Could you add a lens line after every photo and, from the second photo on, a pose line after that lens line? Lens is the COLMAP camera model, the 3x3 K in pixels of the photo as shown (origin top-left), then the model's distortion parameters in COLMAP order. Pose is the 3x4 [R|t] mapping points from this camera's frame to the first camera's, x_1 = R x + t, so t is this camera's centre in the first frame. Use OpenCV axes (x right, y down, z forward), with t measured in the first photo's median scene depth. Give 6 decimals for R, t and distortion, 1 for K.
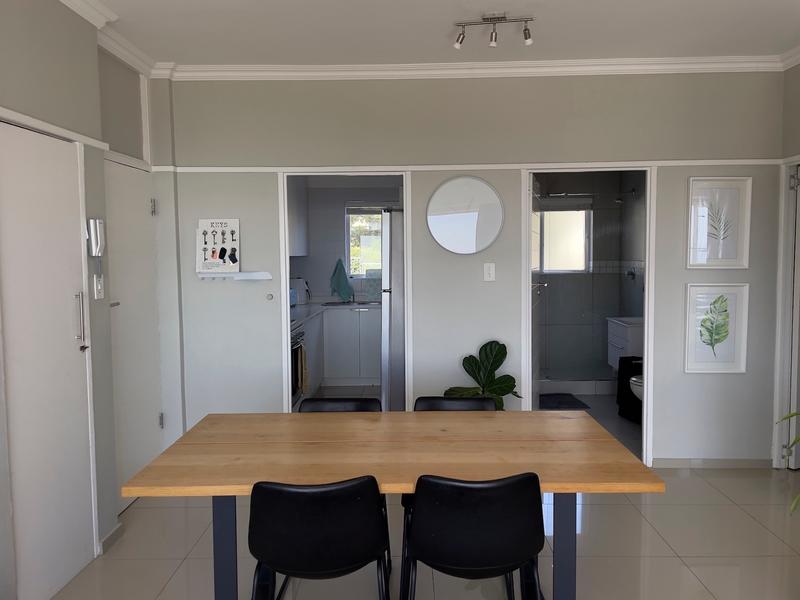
lens RADIAL K [[597.2, 0, 410.5], [0, 597.2, 291.5], [0, 0, 1]] dist [0.092550, -0.120937]
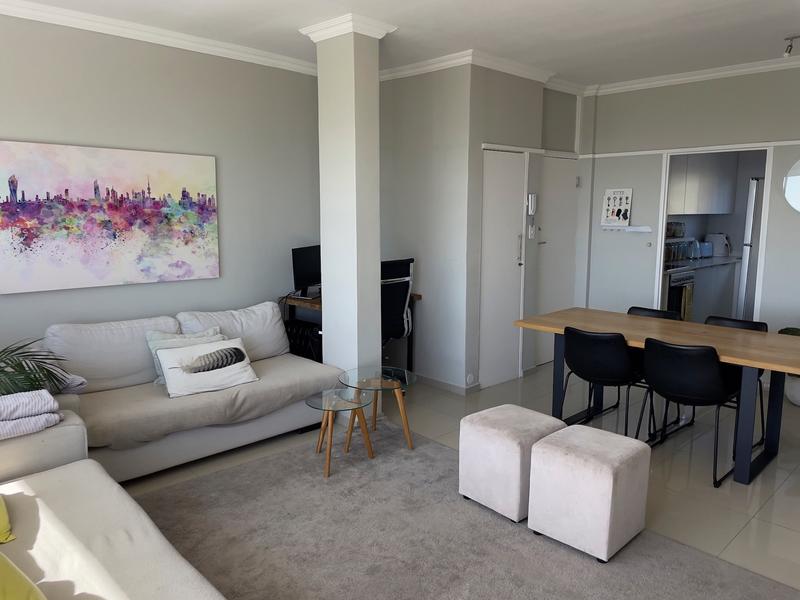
lens RADIAL K [[602.9, 0, 406.2], [0, 602.9, 297.1], [0, 0, 1]] dist [0.093087, -0.120832]
pose [[0.702768, 0.115399, -0.701997, 0.382093], [-0.055376, 0.992636, 0.107739, 0.008474], [0.709260, -0.036842, 0.703983, -0.404484]]
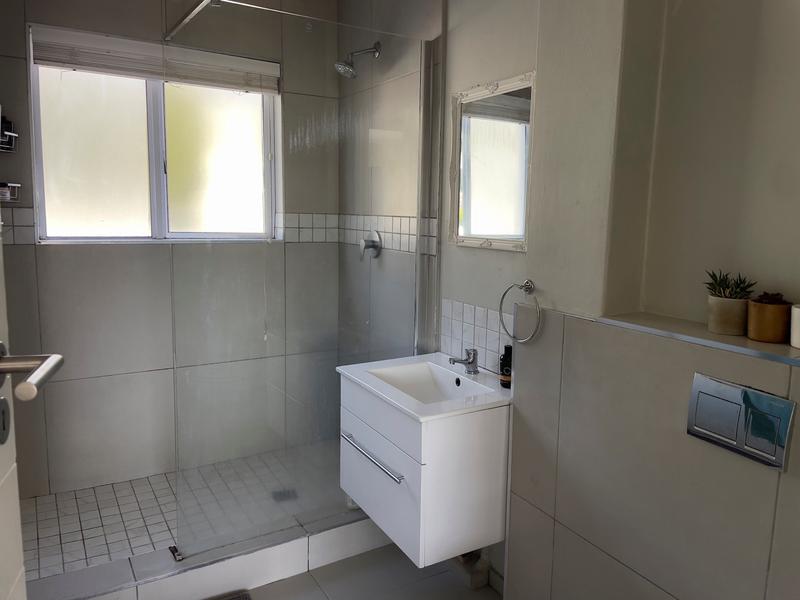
lens RADIAL K [[602.9, 0, 406.2], [0, 602.9, 297.1], [0, 0, 1]] dist [0.093087, -0.120832]
pose [[0.850367, -0.044535, 0.524301, 0.248311], [0.003265, 0.996839, 0.079379, -0.042977], [-0.526179, -0.065789, 0.847825, 0.988026]]
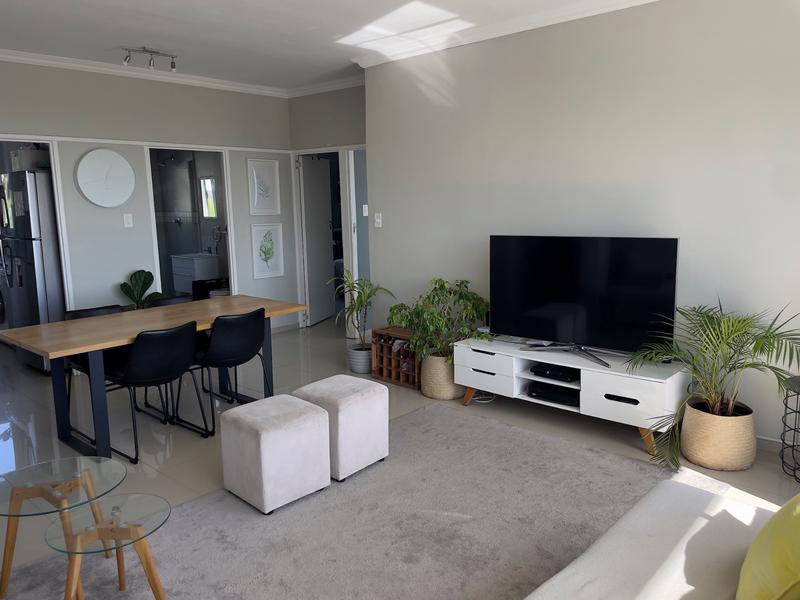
lens RADIAL K [[602.9, 0, 406.2], [0, 602.9, 297.1], [0, 0, 1]] dist [0.093087, -0.120832]
pose [[0.649868, -0.125985, 0.749533, -0.523773], [0.061369, 0.991644, 0.113471, 0.020894], [-0.757565, -0.027743, 0.652169, -0.391652]]
